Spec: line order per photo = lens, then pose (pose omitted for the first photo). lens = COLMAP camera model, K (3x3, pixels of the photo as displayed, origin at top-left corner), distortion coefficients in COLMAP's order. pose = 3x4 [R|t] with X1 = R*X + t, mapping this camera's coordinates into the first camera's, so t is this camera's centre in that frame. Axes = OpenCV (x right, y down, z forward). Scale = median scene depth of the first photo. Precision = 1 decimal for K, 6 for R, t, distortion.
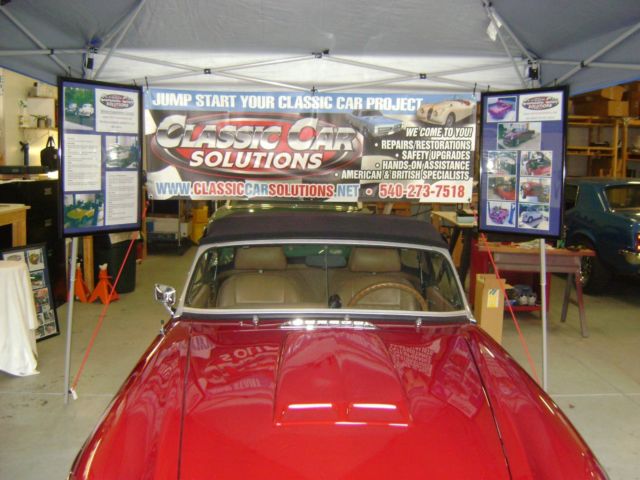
lens RADIAL K [[735.2, 0, 321.5], [0, 735.2, 241.3], [0, 0, 1]] dist [-0.123178, 0.000000]
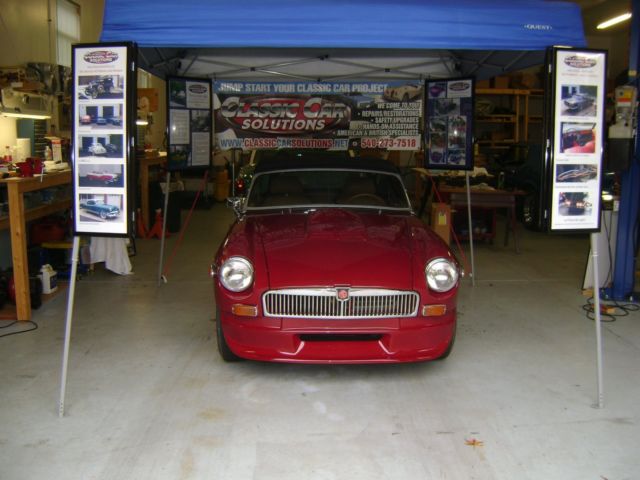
lens RADIAL K [[735.2, 0, 318.6], [0, 735.2, 238.9], [0, 0, 1]] dist [-0.123178, 0.000000]
pose [[0.999903, -0.012238, -0.006673, -0.005483], [0.012446, 0.999407, 0.032108, 0.088731], [0.006277, -0.032188, 0.999462, -0.606610]]
